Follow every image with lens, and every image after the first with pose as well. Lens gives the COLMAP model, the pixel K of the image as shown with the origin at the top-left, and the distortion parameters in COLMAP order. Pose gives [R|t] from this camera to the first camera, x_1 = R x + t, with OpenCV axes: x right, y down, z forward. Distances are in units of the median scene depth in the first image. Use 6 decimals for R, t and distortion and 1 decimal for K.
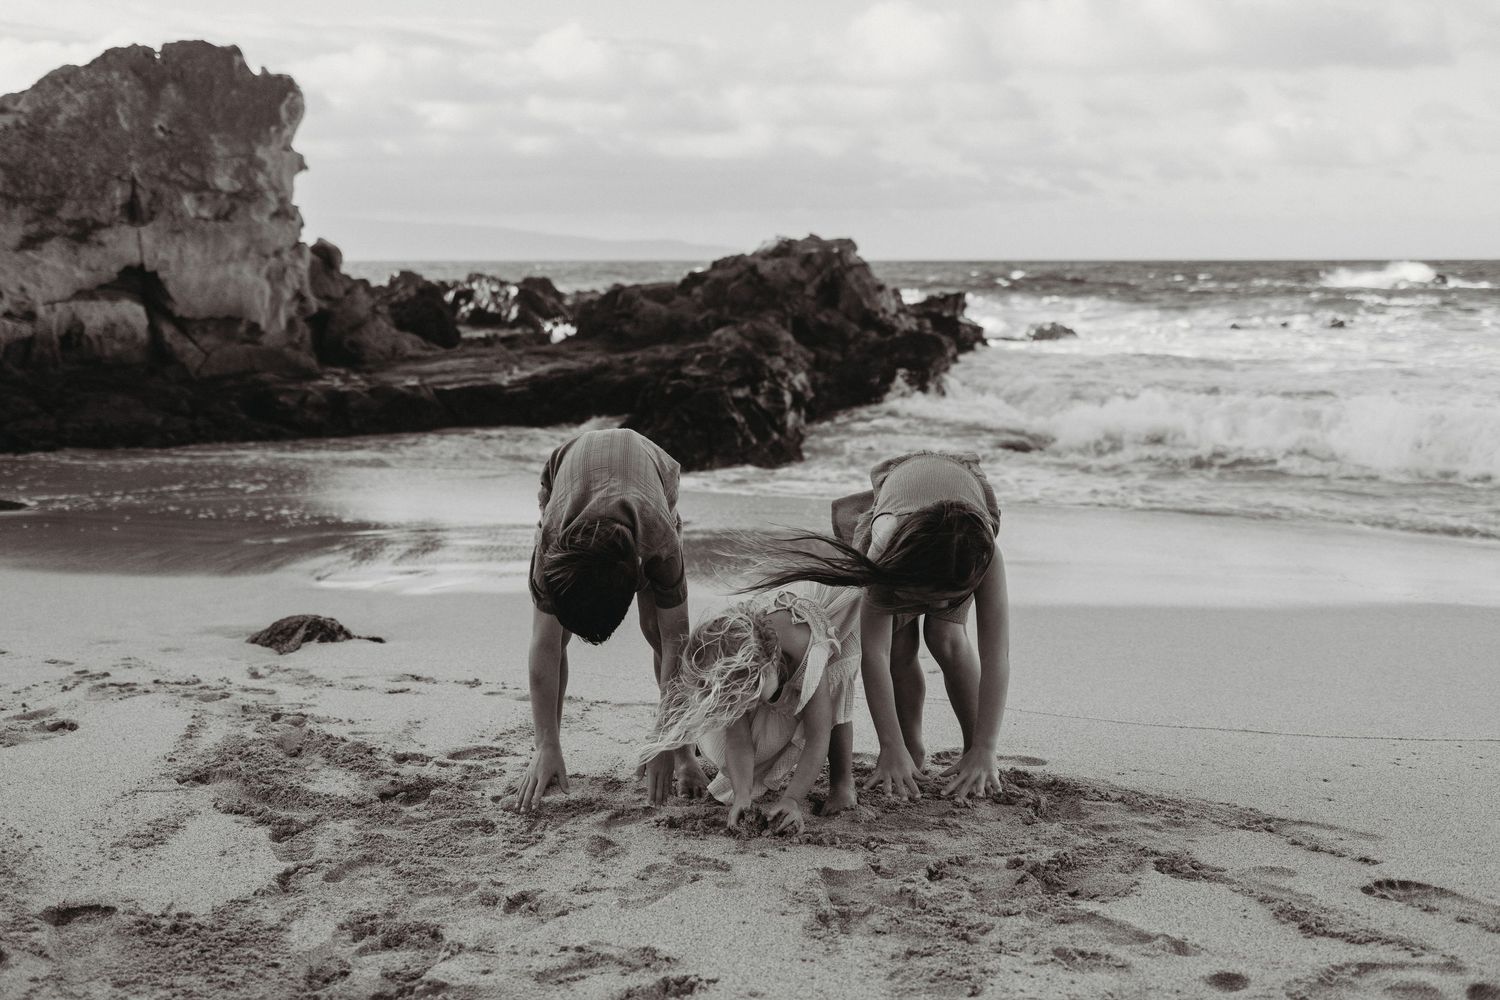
lens RADIAL K [[1507.6, 0, 723.1], [0, 1507.6, 498.1], [0, 0, 1]] dist [0.009864, 0.000000]
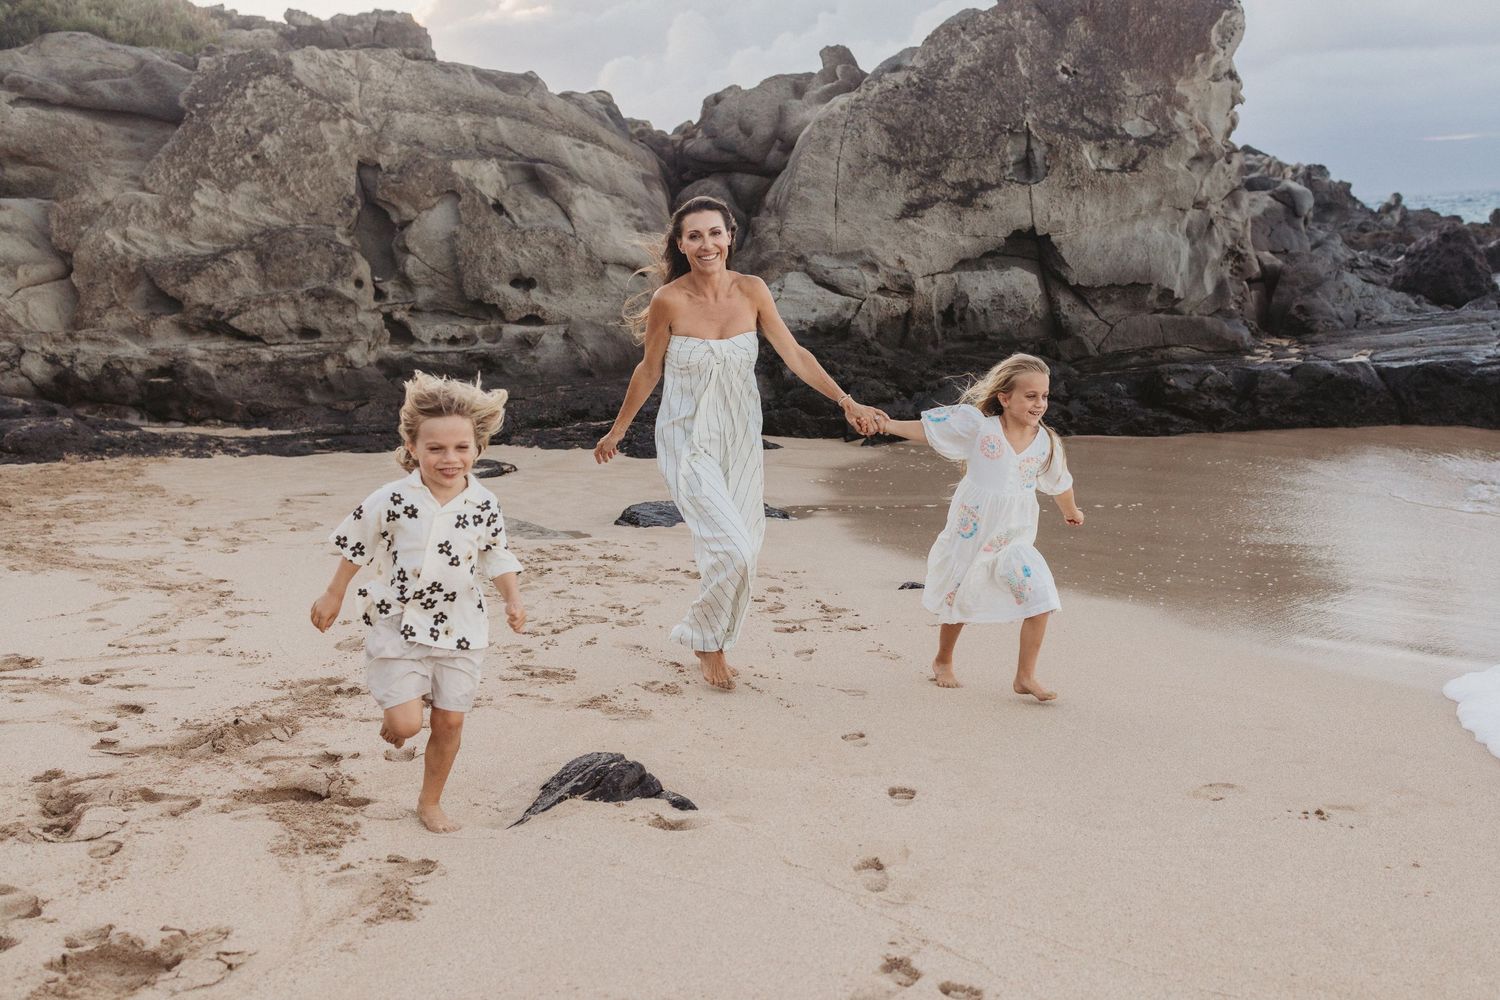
lens RADIAL K [[1672.0, 0, 830.4], [0, 1672.0, 514.5], [0, 0, 1]] dist [-0.006863, 0.000000]
pose [[0.816293, 0.057999, -0.574718, 0.084016], [-0.038870, 0.998207, 0.045527, -0.024592], [0.576328, -0.014824, 0.817084, 0.117893]]
